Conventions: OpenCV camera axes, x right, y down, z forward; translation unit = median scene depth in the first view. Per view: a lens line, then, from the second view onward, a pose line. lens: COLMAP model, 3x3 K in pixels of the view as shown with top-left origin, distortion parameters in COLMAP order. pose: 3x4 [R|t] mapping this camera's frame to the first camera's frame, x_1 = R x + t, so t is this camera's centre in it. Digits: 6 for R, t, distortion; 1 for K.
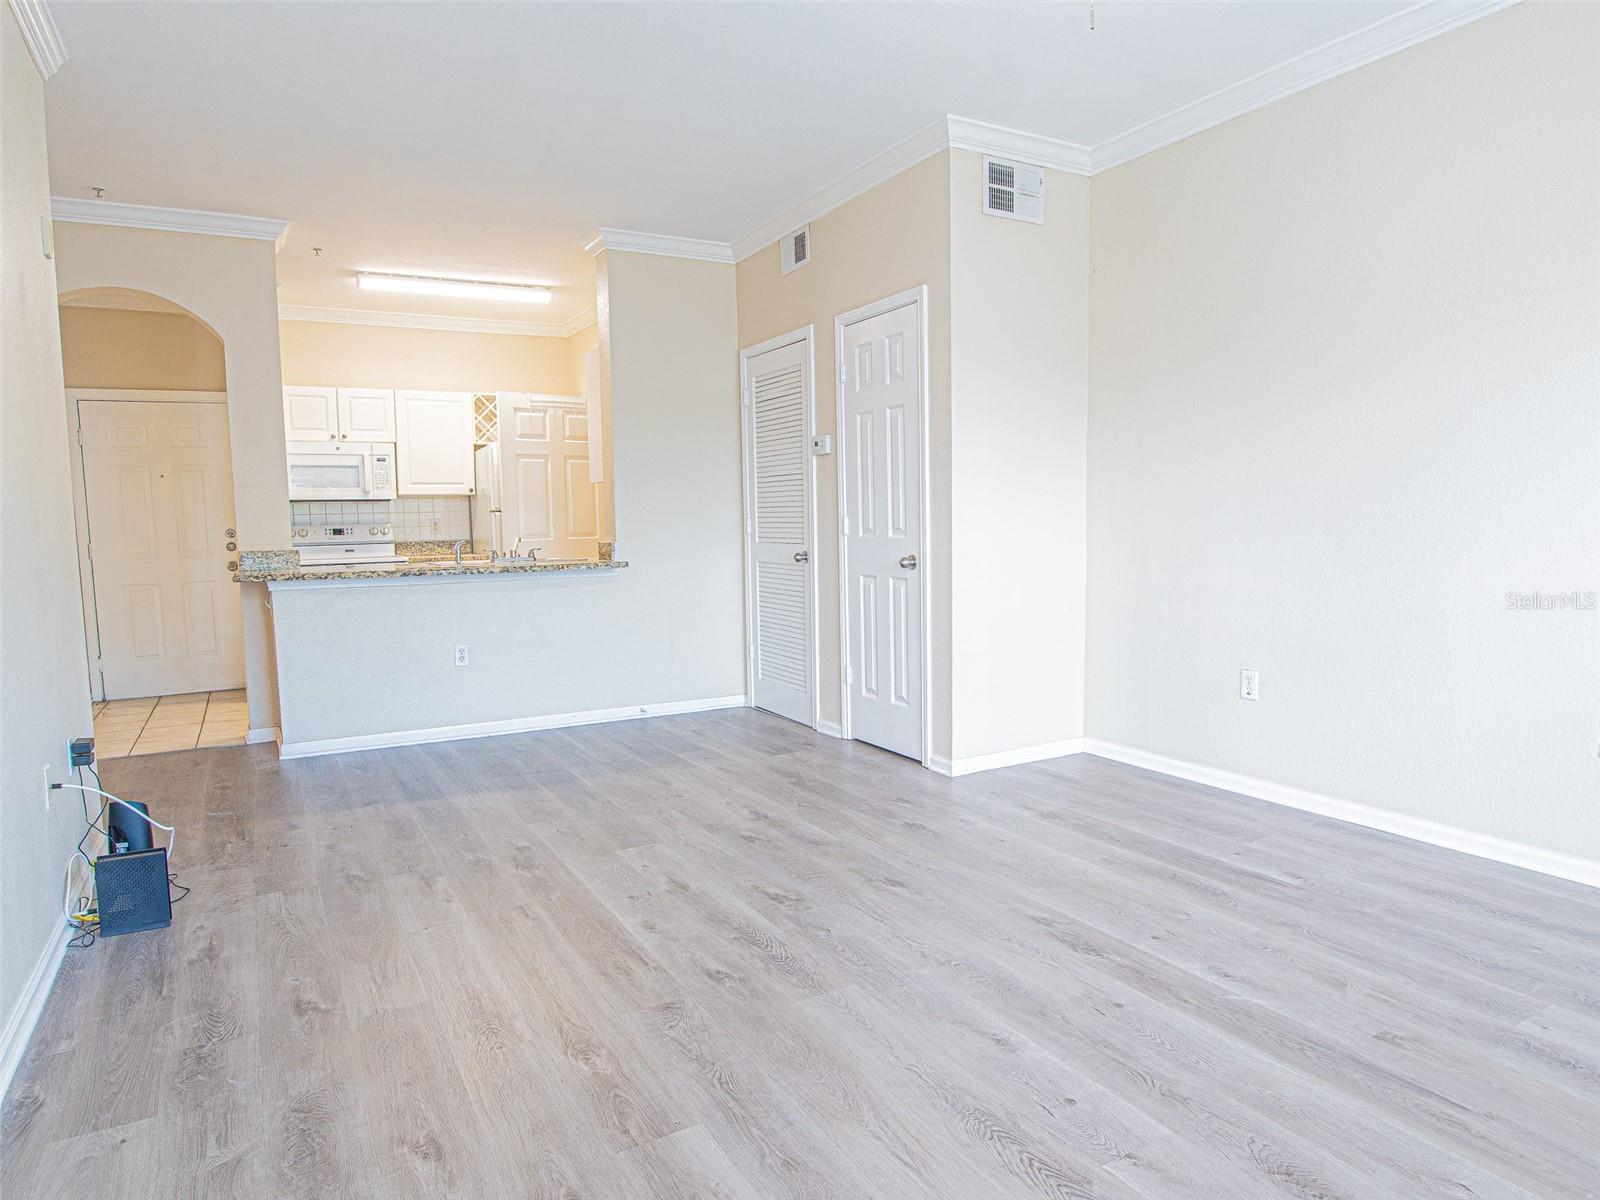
lens RADIAL K [[975.0, 0, 794.2], [0, 975.0, 596.9], [0, 0, 1]] dist [-0.008739, -0.000166]
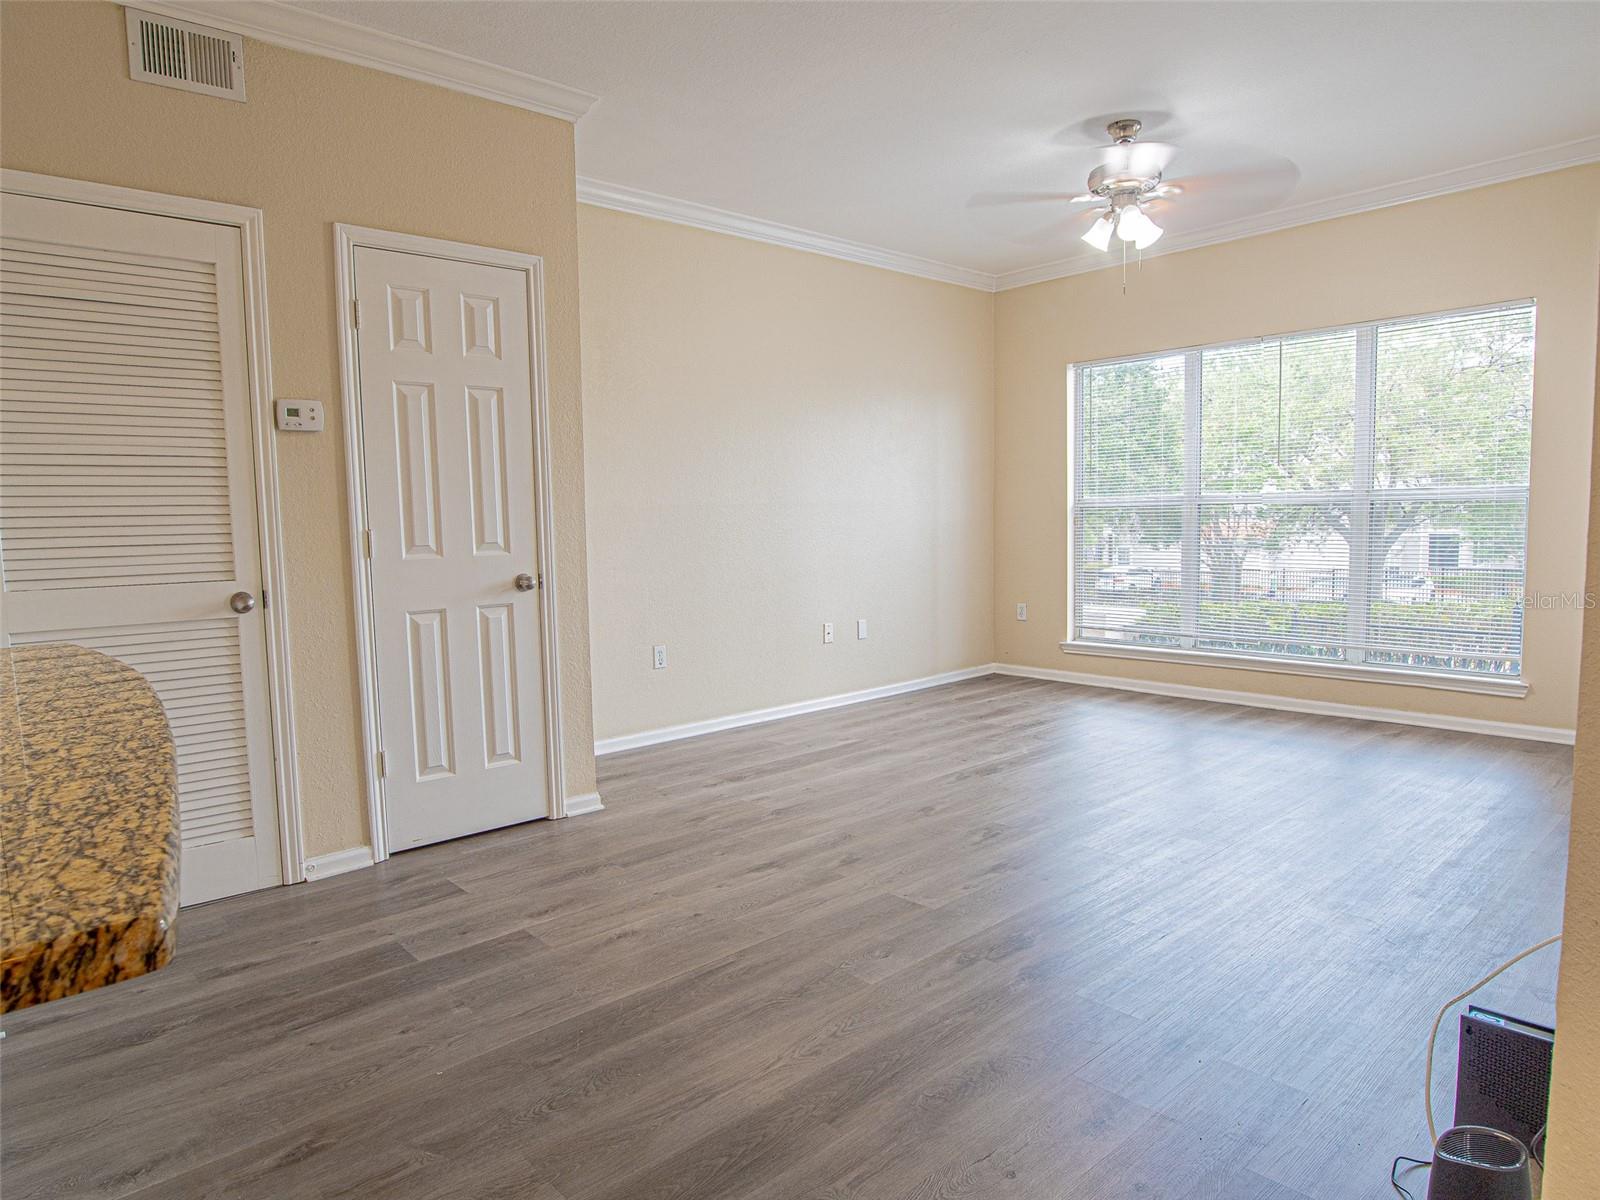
lens RADIAL K [[975.0, 0, 794.4], [0, 975.0, 605.8], [0, 0, 1]] dist [-0.008739, -0.000166]
pose [[-0.228199, -0.060057, 0.971760, -0.848221], [0.101067, 0.991242, 0.084995, -0.070579], [-0.968355, 0.117609, -0.220131, 1.130195]]
